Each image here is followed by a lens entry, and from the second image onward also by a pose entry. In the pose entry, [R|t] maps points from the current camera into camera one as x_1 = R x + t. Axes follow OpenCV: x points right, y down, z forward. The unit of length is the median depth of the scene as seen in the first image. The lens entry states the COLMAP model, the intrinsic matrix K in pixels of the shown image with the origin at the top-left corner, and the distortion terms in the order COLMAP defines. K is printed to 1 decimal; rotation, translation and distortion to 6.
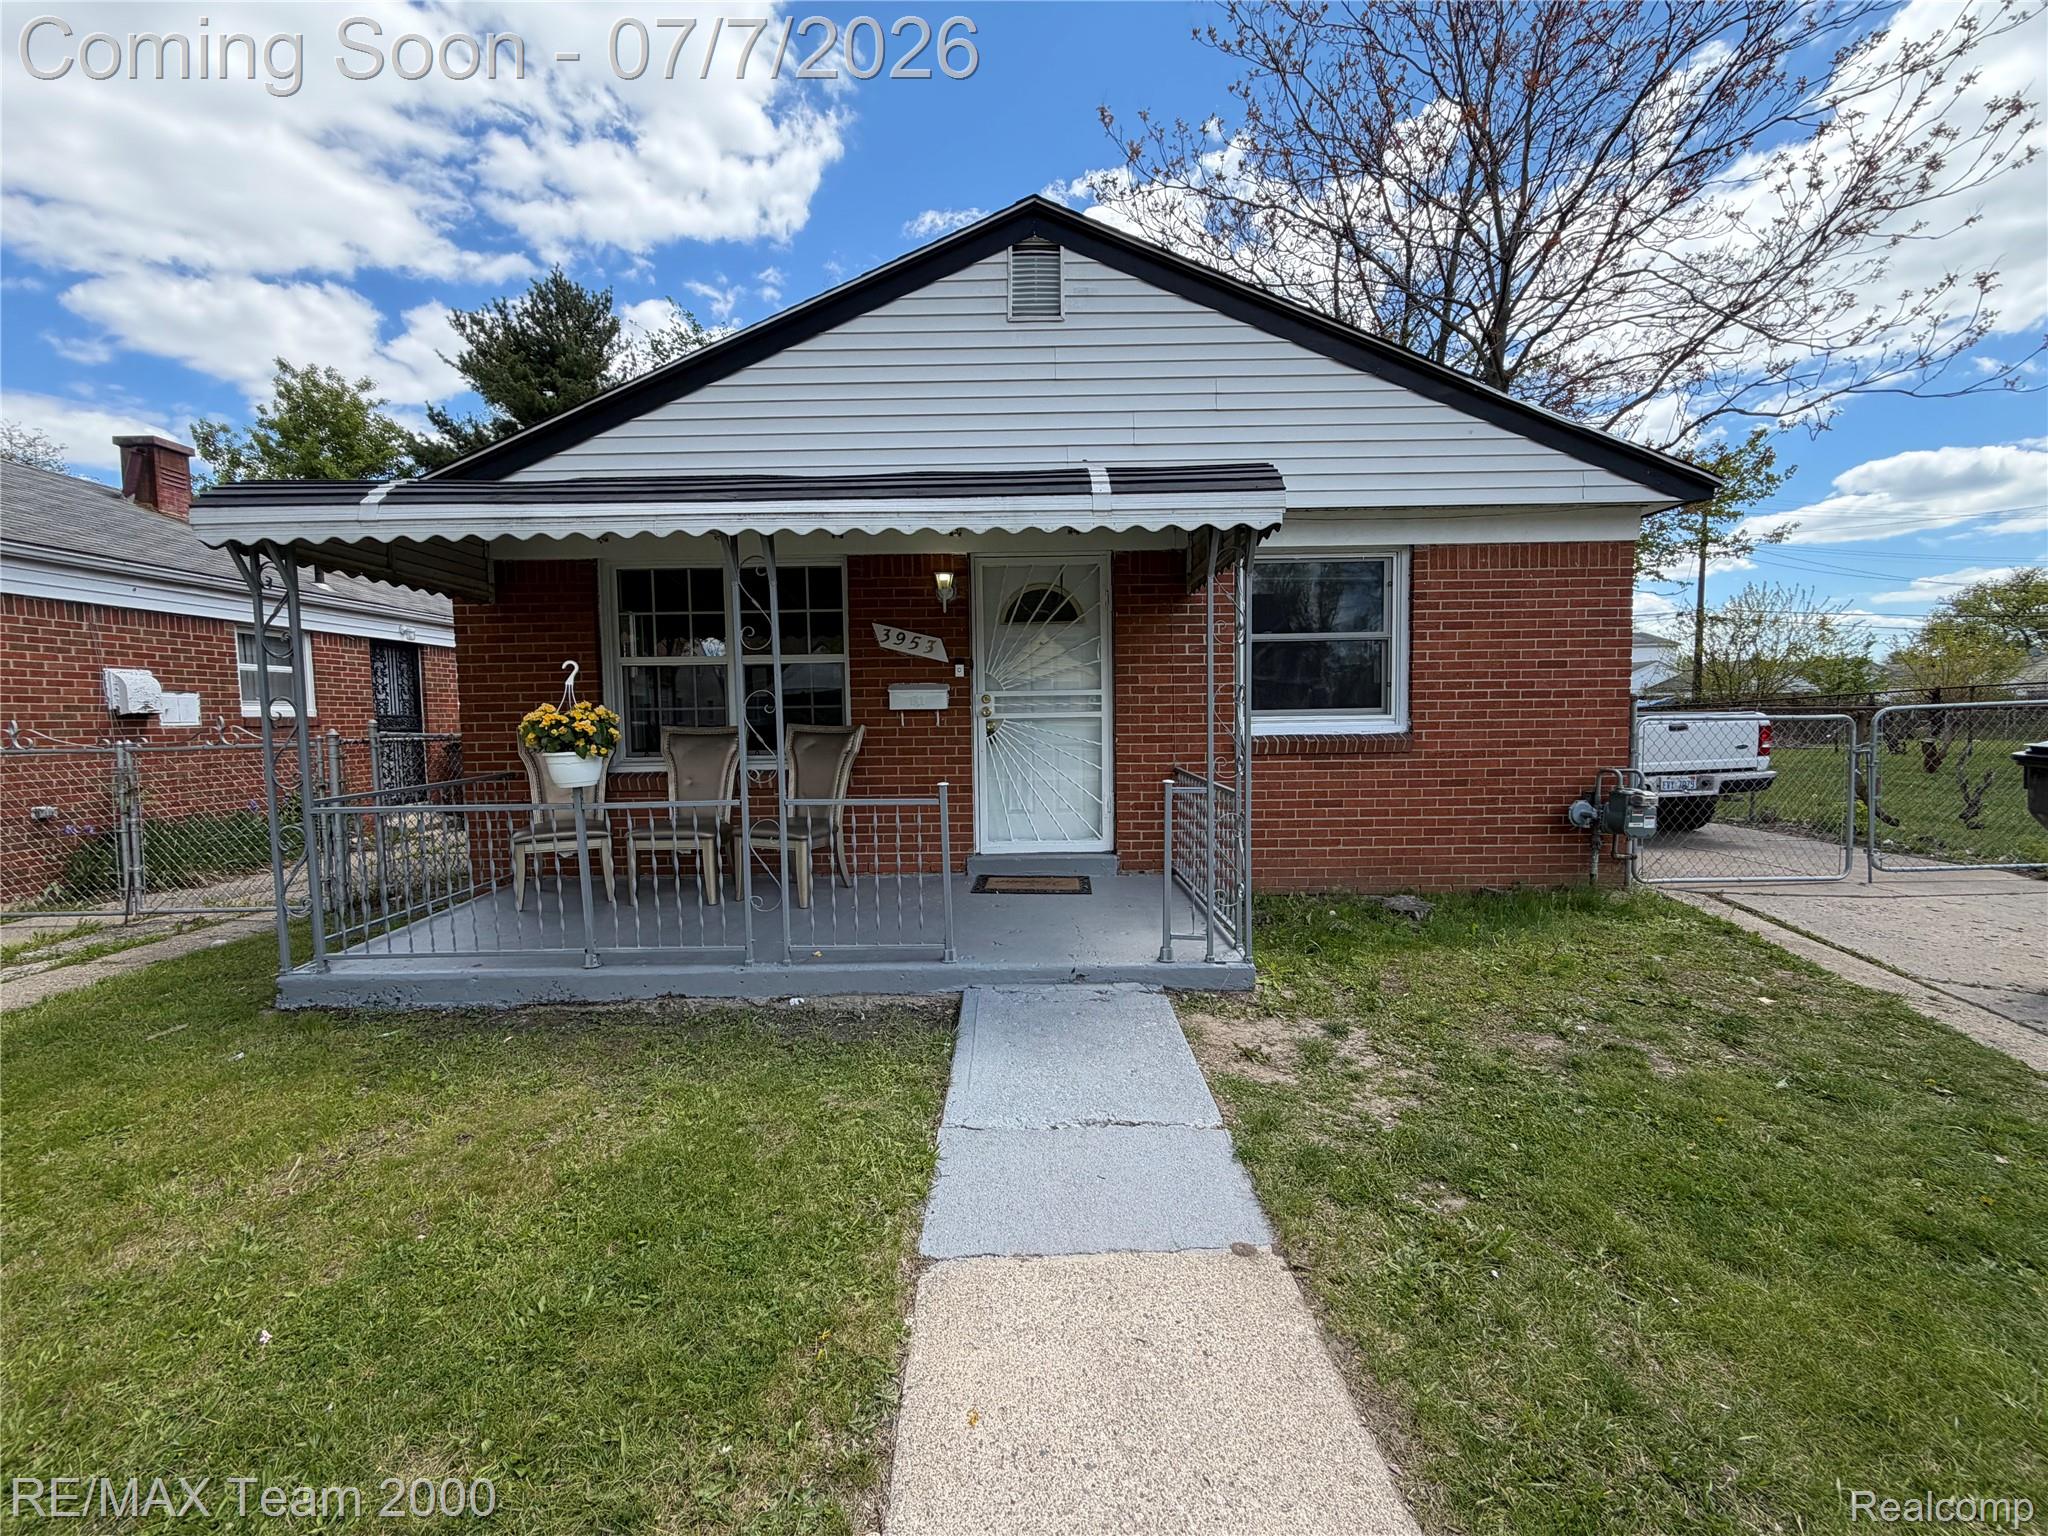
lens RADIAL K [[814.1, 0, 1015.8], [0, 814.1, 766.5], [0, 0, 1]] dist [0.000182, 0.000019]
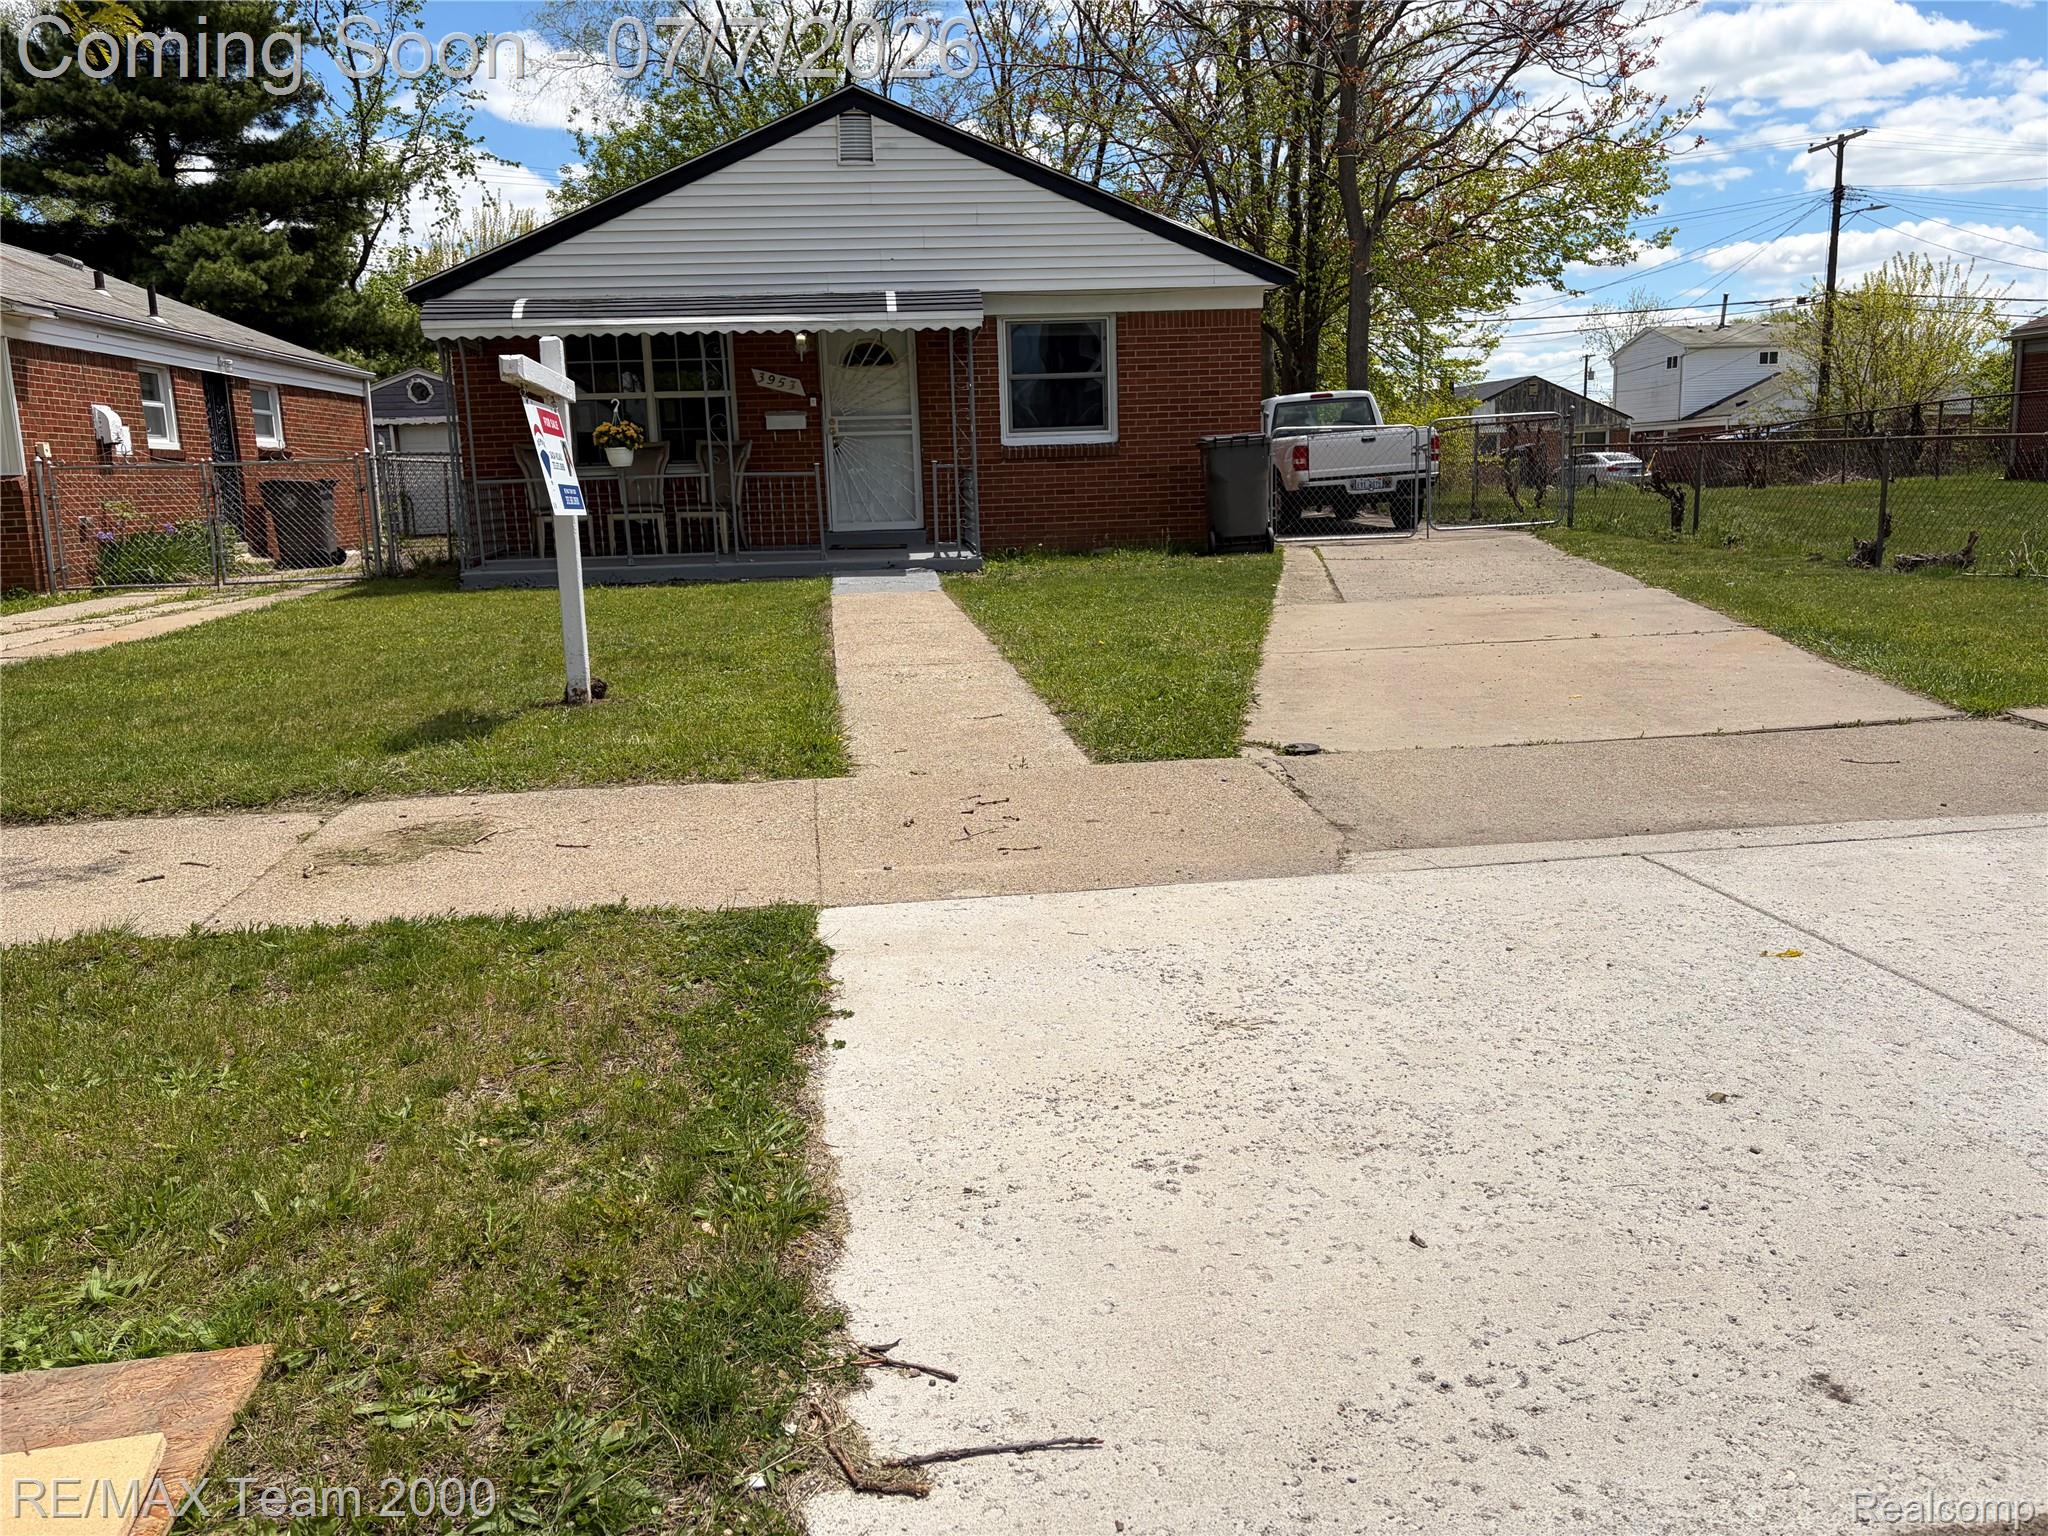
lens RADIAL K [[1531.3, 0, 1024.0], [0, 1531.3, 768.0], [0, 0, 1]] dist [0.111918, -0.152335]
pose [[0.994030, -0.035948, 0.103015, -0.001714], [0.023322, 0.992348, 0.121246, 0.207133], [-0.106586, -0.118120, 0.987263, -1.853624]]
